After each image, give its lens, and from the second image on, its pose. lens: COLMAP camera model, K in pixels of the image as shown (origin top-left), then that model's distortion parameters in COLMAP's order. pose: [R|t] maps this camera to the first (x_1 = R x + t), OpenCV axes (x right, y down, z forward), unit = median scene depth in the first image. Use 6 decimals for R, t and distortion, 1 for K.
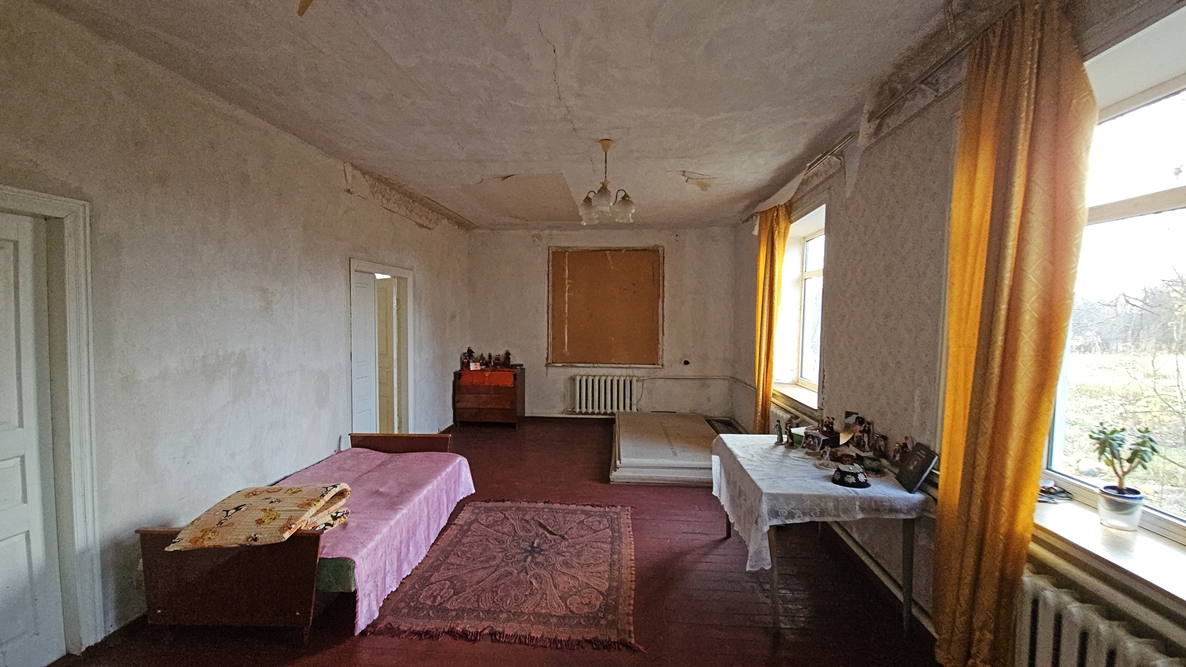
lens RADIAL K [[479.6, 0, 592.6], [0, 479.6, 335.1], [0, 0, 1]] dist [0.006437, -0.003958]
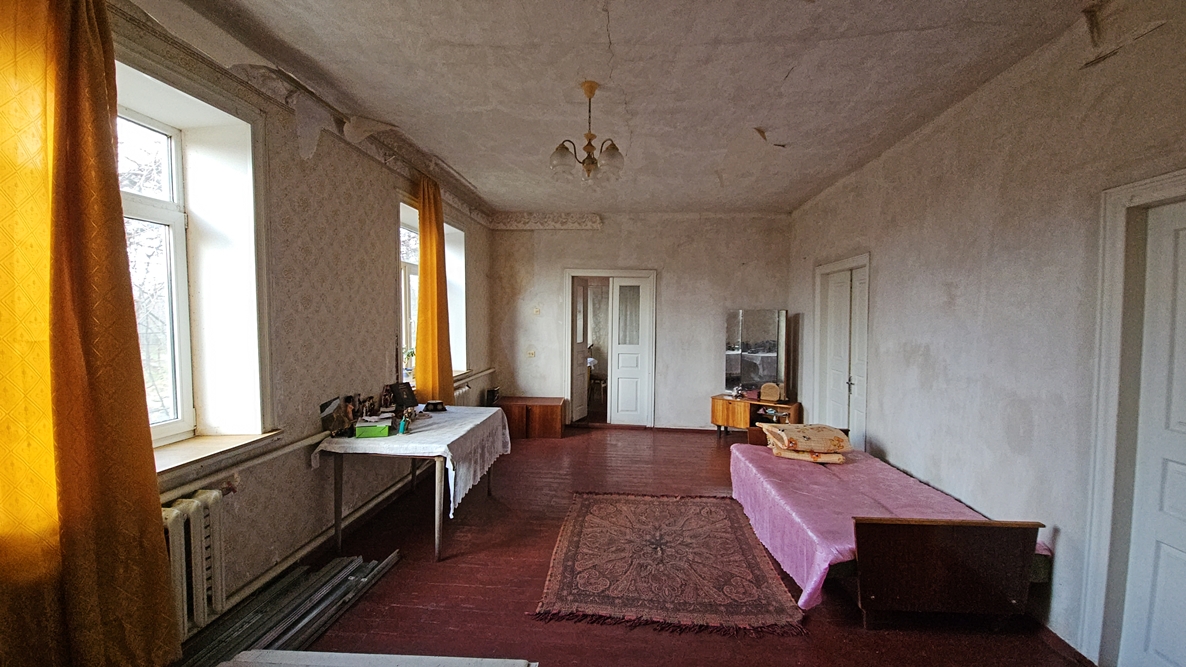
lens RADIAL K [[479.6, 0, 585.4], [0, 479.6, 337.5], [0, 0, 1]] dist [0.006437, -0.003958]
pose [[-0.999382, -0.019923, 0.028965, 0.004992], [-0.017369, 0.996151, 0.085919, -0.057354], [-0.030565, 0.085363, -0.995881, 1.950719]]
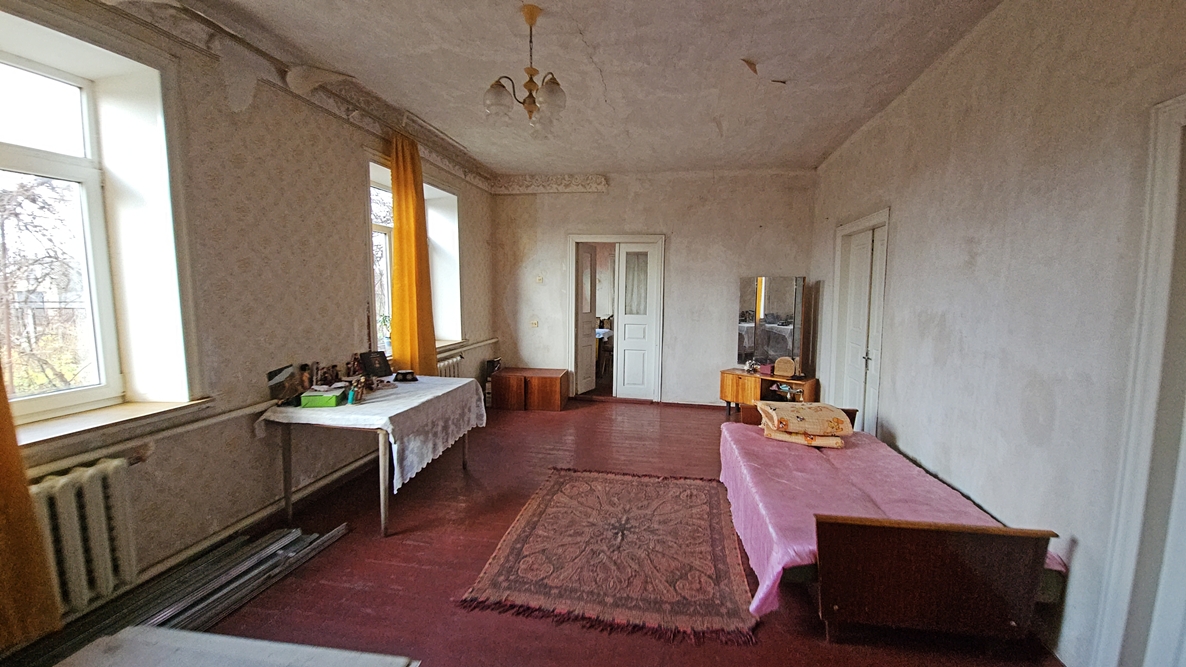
lens RADIAL K [[479.6, 0, 586.0], [0, 479.6, 336.9], [0, 0, 1]] dist [0.006437, -0.003958]
pose [[-0.992216, -0.030172, 0.120816, -0.156961], [-0.012660, 0.989618, 0.143167, -0.040879], [-0.123881, 0.140523, -0.982297, 1.849017]]
